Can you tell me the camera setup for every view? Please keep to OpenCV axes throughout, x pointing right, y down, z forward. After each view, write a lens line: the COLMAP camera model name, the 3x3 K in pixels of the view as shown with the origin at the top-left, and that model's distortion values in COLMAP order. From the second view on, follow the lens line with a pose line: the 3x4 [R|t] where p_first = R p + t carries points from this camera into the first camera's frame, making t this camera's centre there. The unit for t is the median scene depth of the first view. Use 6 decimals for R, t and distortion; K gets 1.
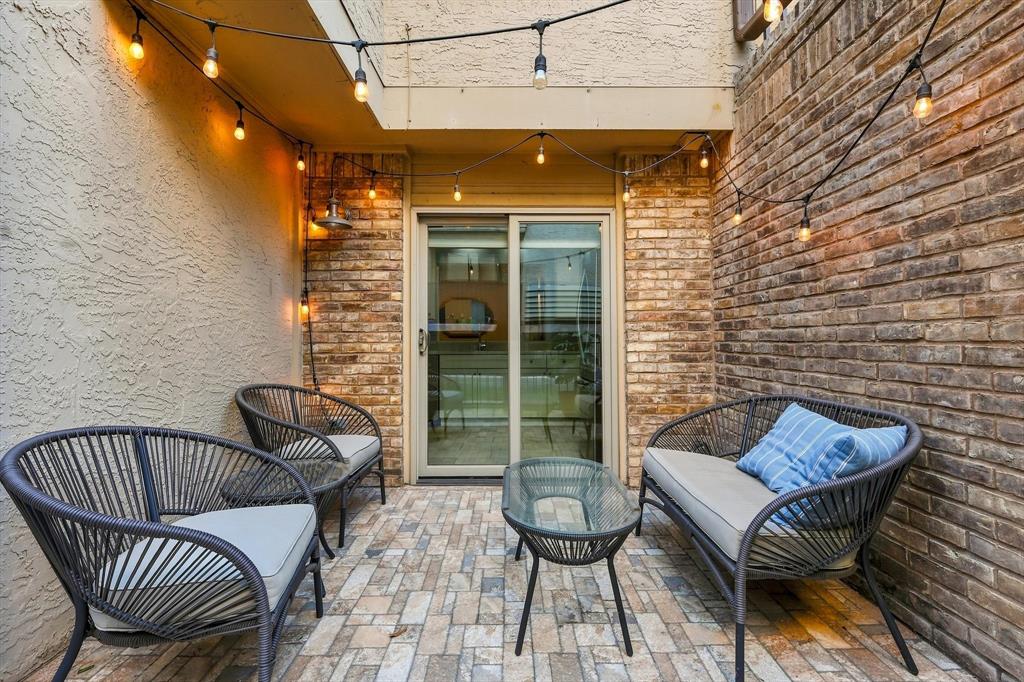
lens RADIAL K [[456.5, 0, 515.0], [0, 456.5, 332.7], [0, 0, 1]] dist [0.001393, 0.000469]
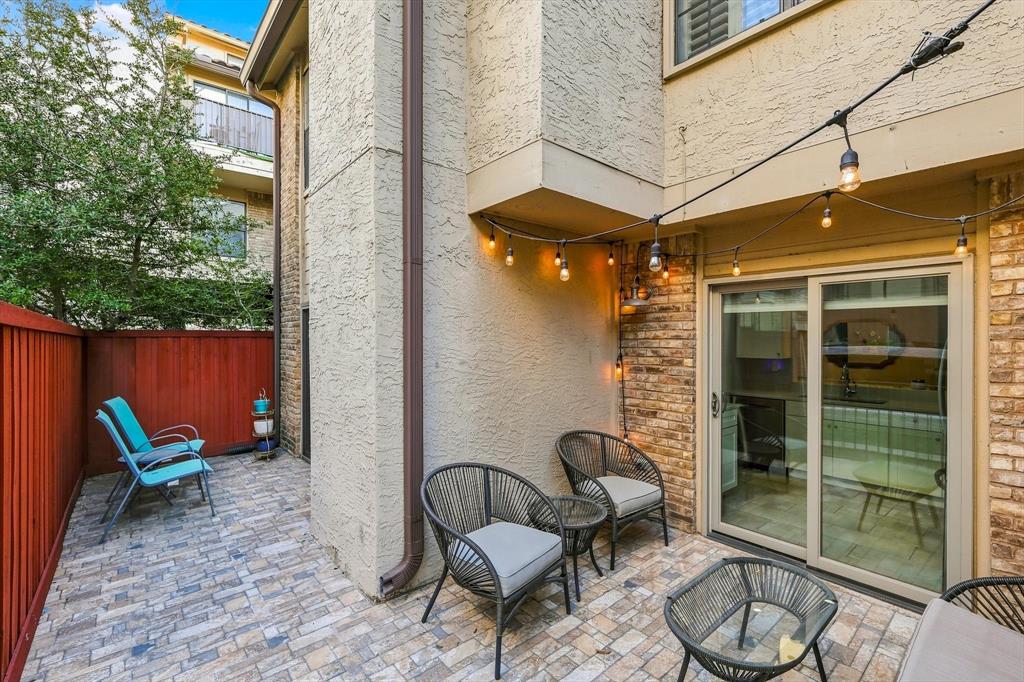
lens RADIAL K [[454.9, 0, 515.2], [0, 454.9, 342.1], [0, 0, 1]] dist [0.002047, 0.000390]
pose [[0.643455, 0.010160, -0.765417, 0.316530], [0.010726, 0.999694, 0.022287, -0.159248], [0.765409, -0.022551, 0.643149, -0.032542]]
